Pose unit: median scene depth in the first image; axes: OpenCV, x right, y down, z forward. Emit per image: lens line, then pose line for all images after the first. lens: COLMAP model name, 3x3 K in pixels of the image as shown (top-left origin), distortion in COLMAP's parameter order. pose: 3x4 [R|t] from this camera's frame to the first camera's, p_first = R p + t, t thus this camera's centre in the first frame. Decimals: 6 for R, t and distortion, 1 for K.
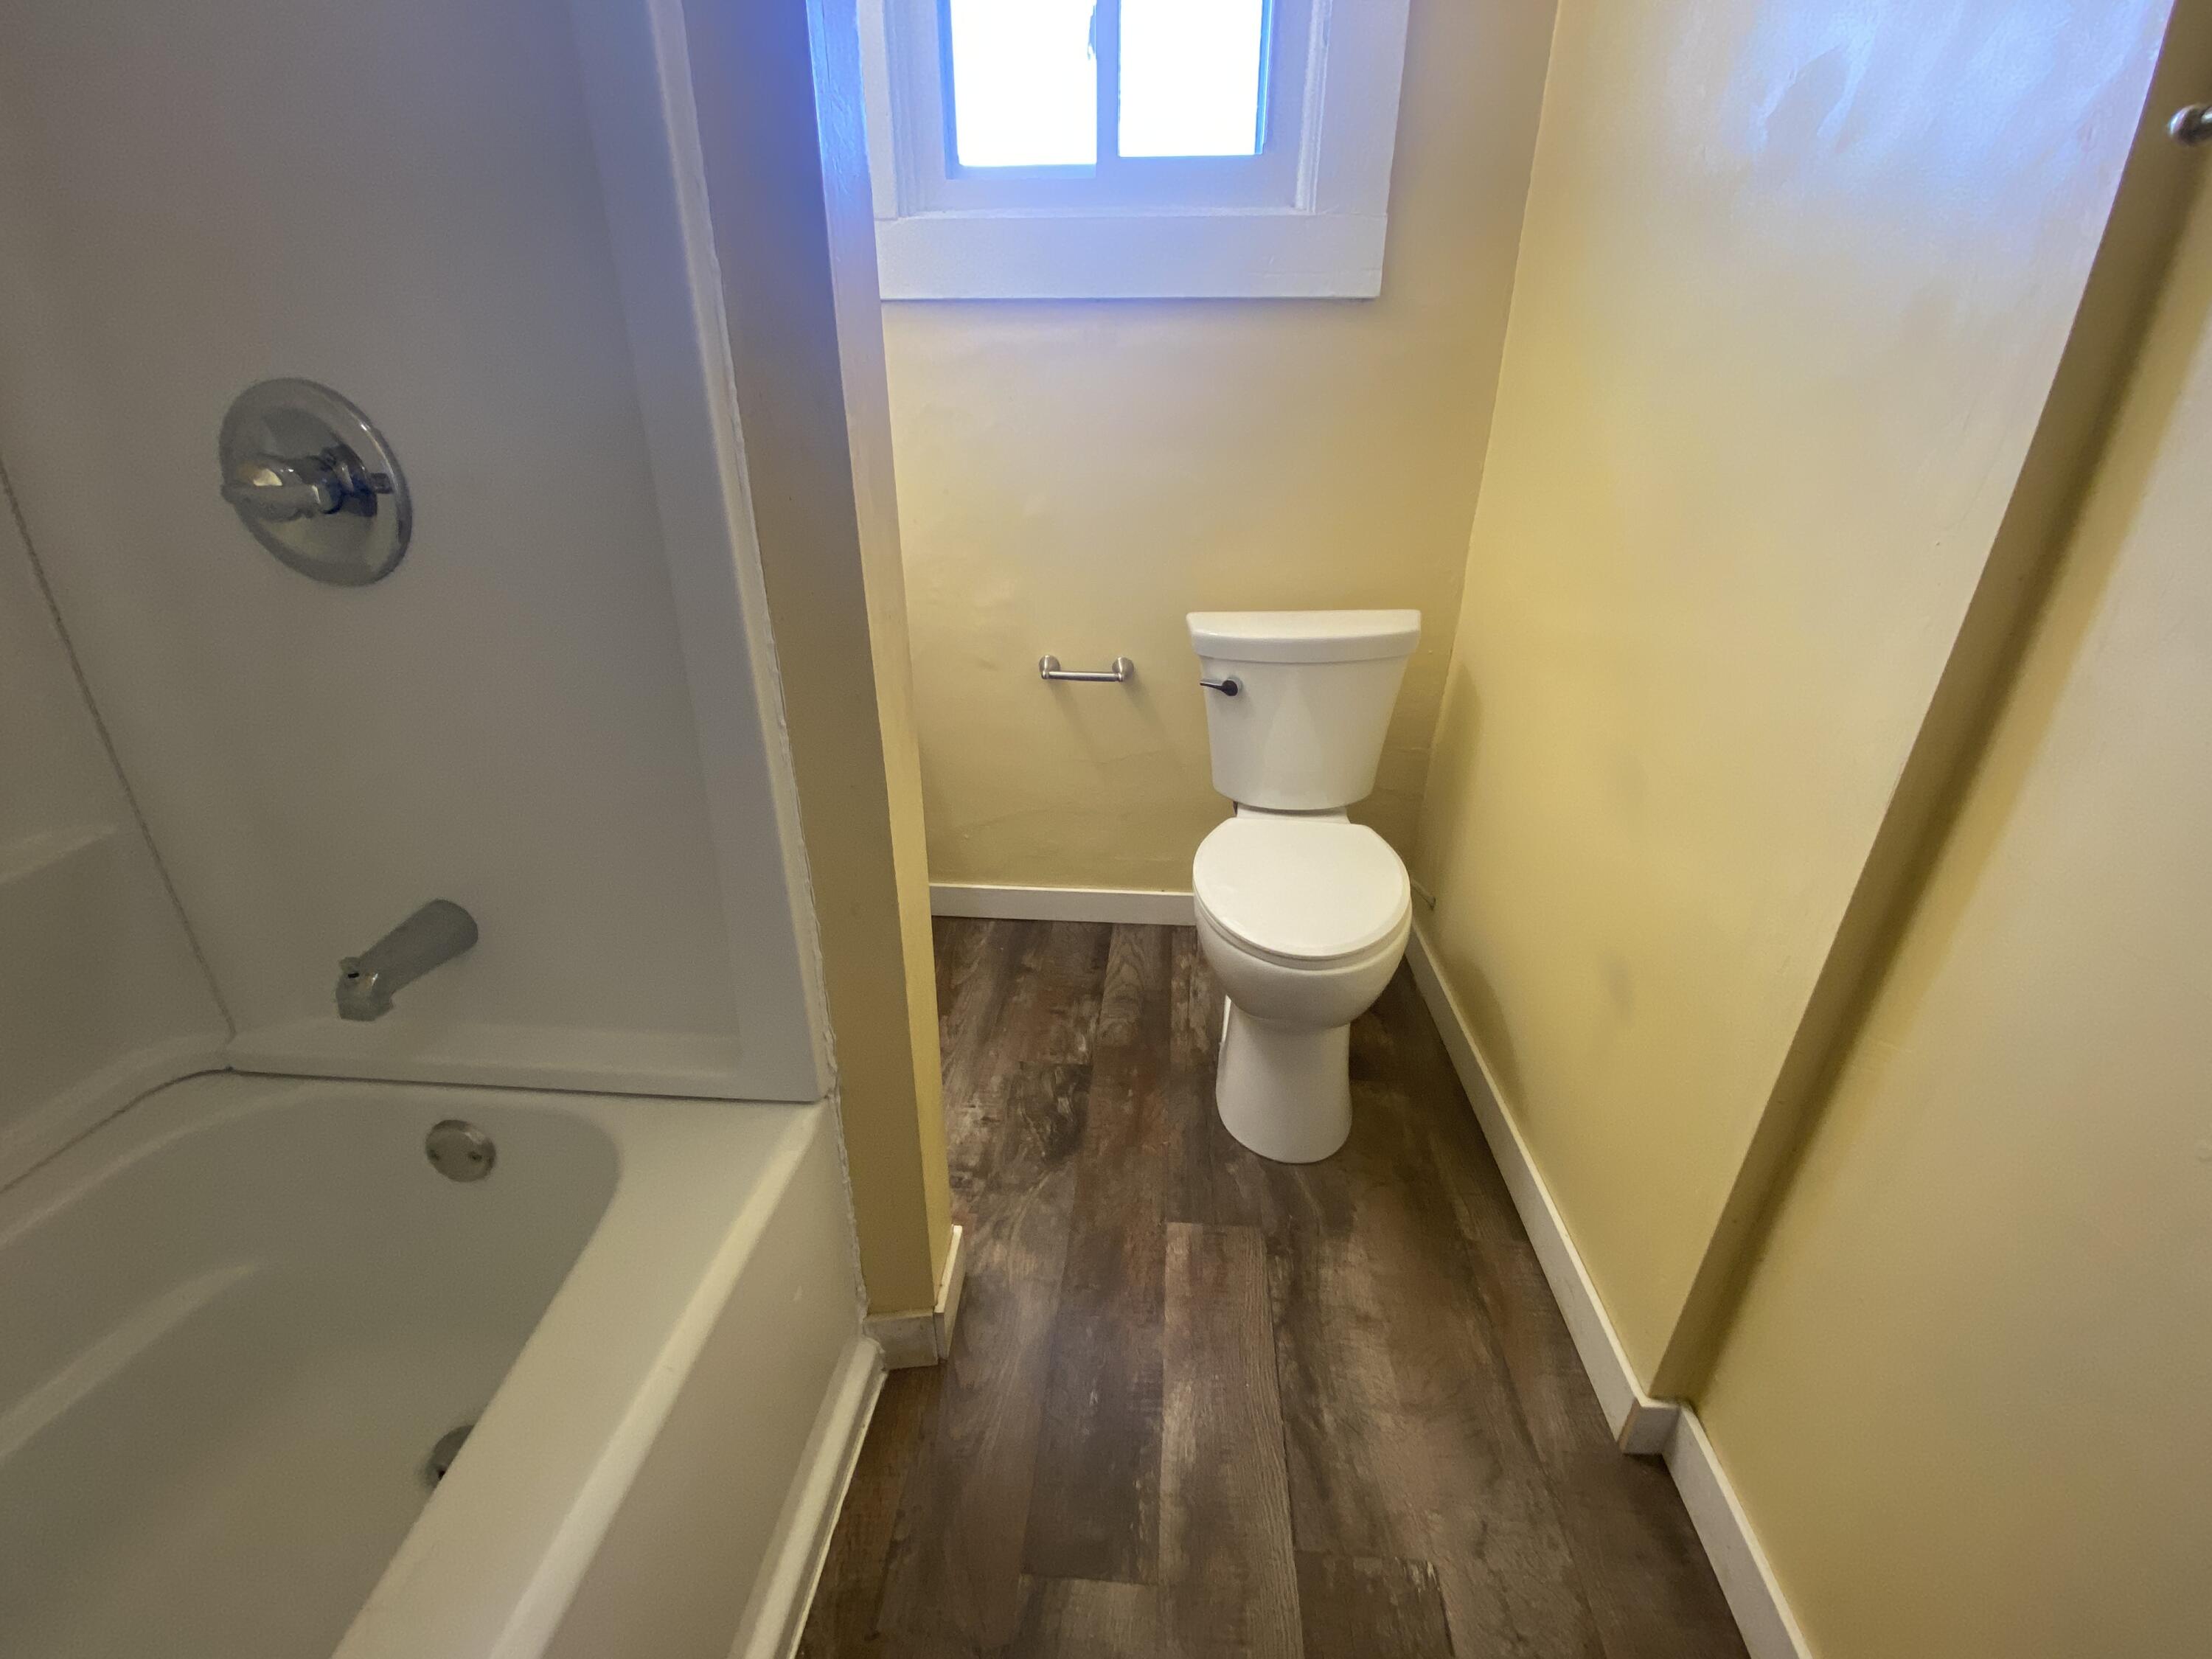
lens RADIAL K [[890.1, 0, 1109.9], [0, 890.1, 843.3], [0, 0, 1]] dist [0.044791, -0.034047]
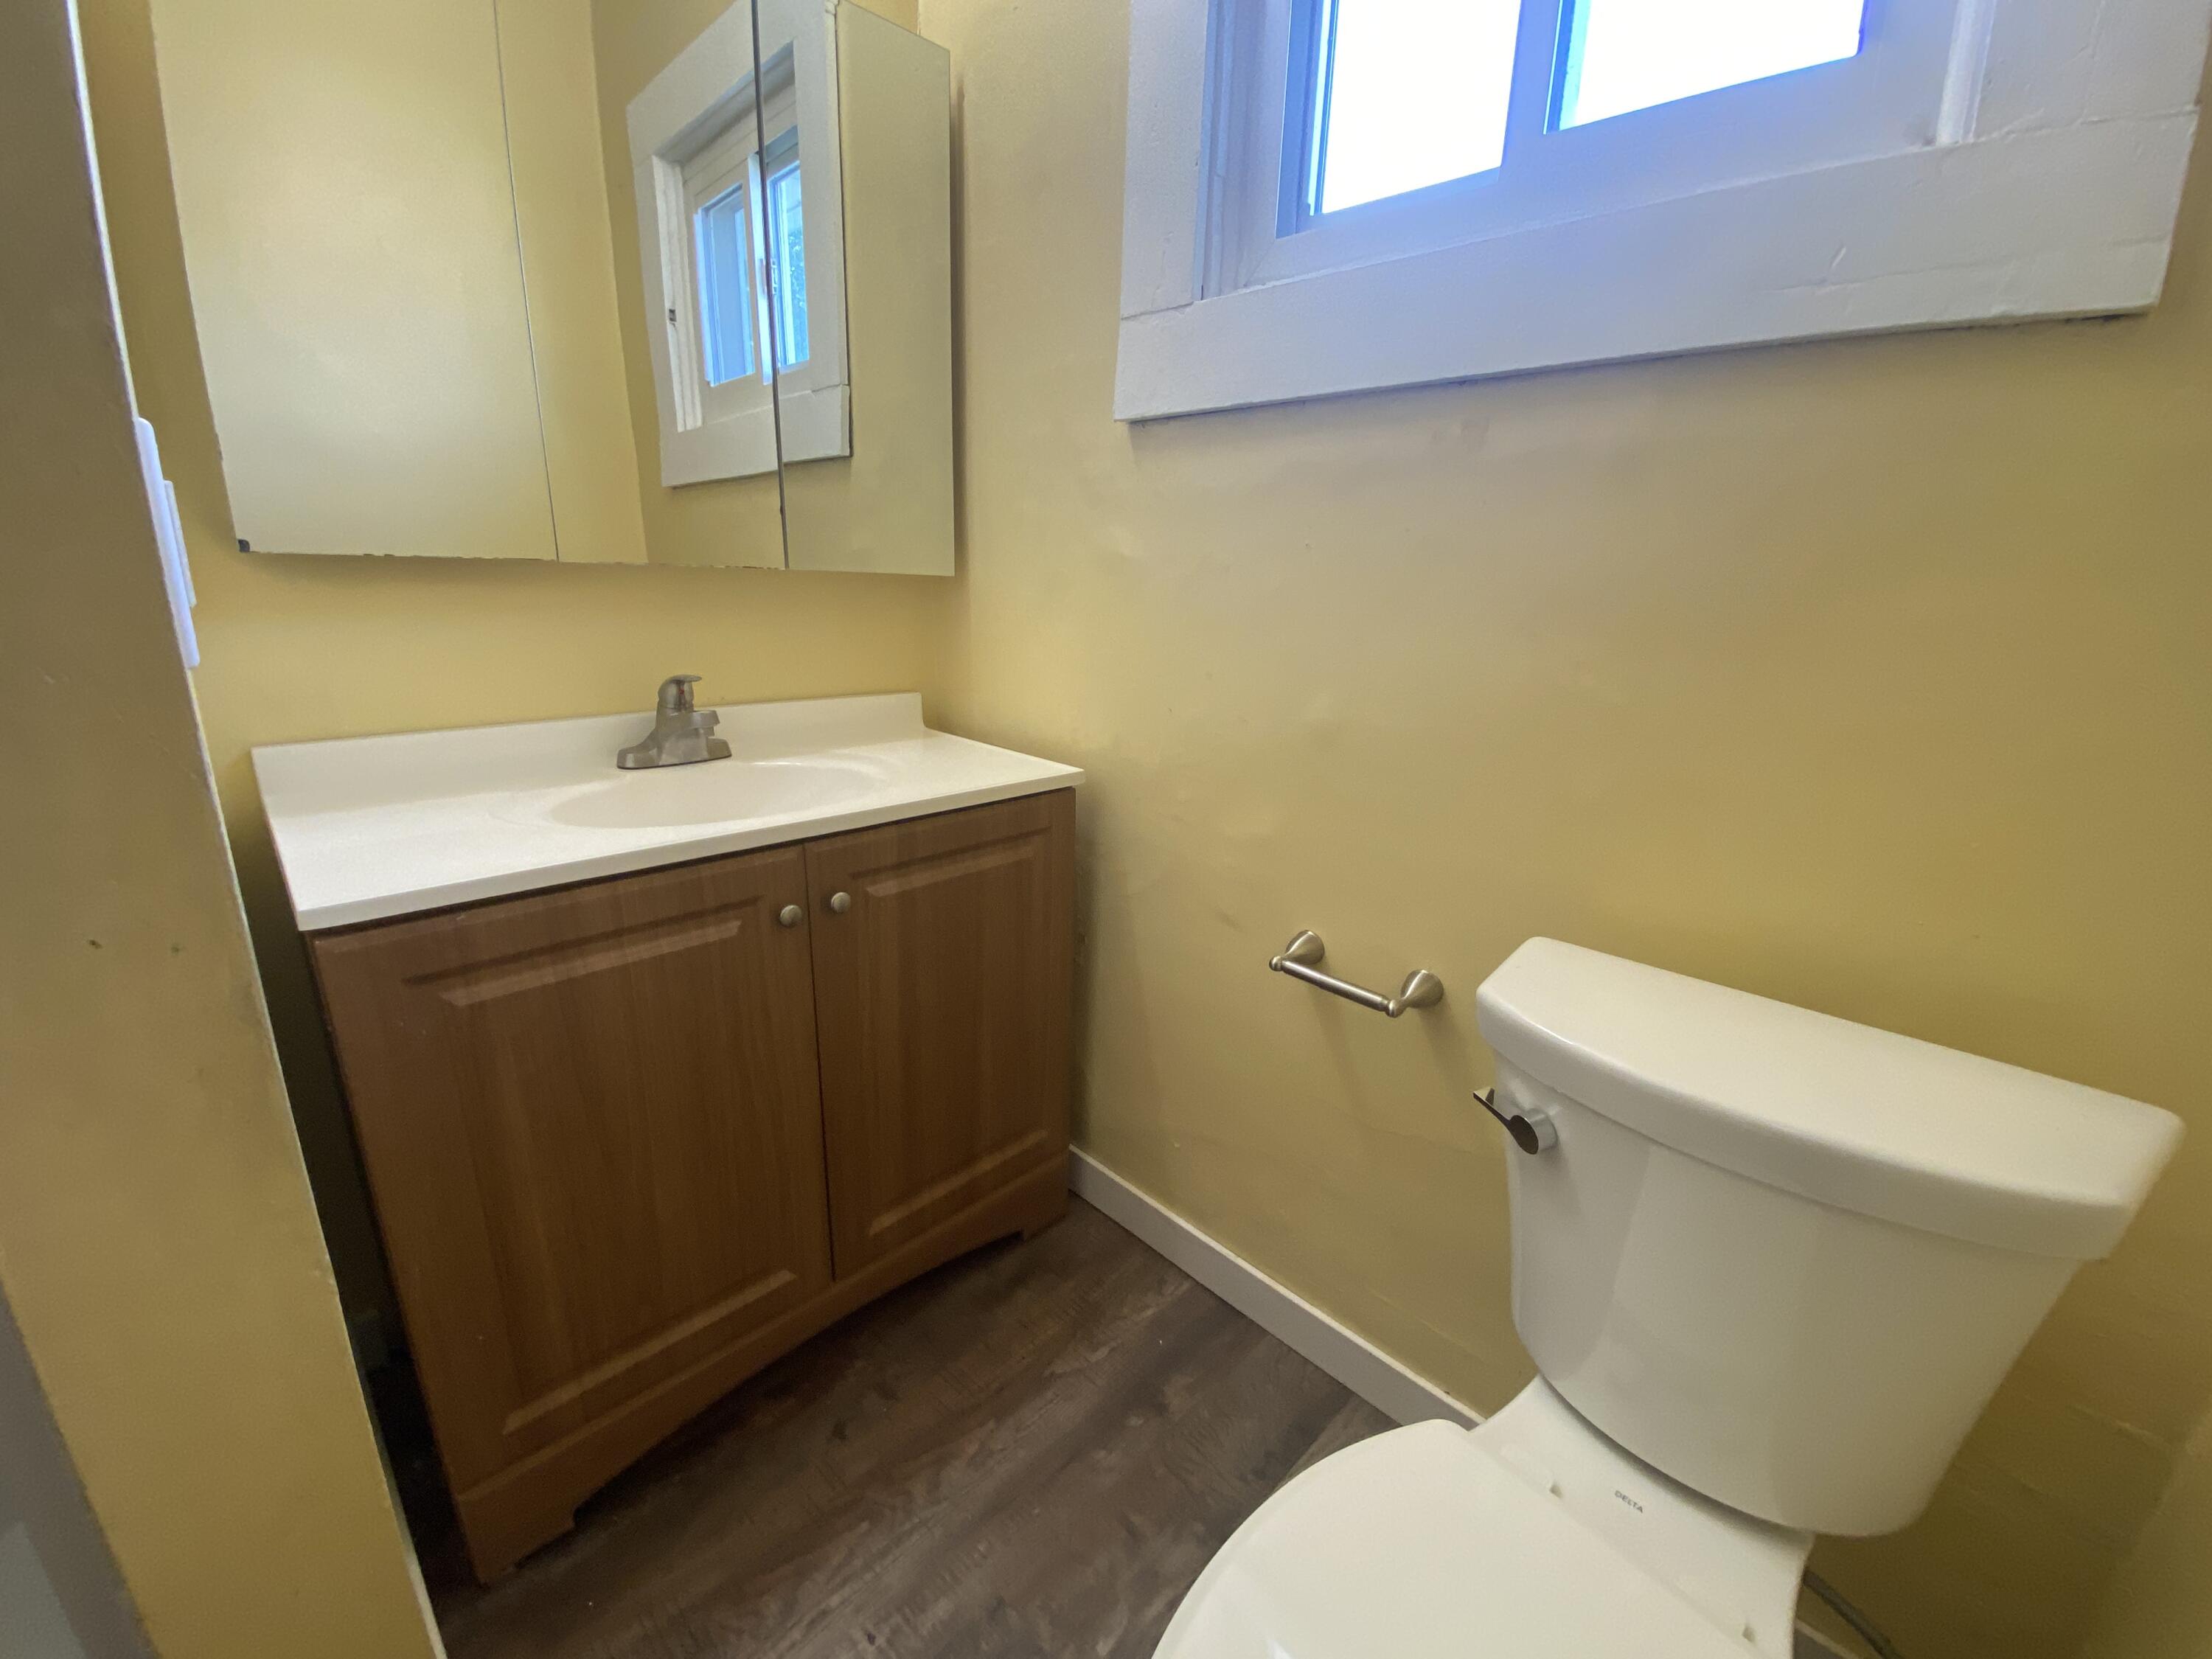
lens RADIAL K [[894.4, 0, 1109.9], [0, 894.4, 848.5], [0, 0, 1]] dist [-0.001466, -0.009136]
pose [[0.760263, 0.208943, -0.615096, 0.211712], [-0.294499, 0.954829, -0.039656, -0.225695], [0.579025, 0.211294, 0.787454, 0.466323]]
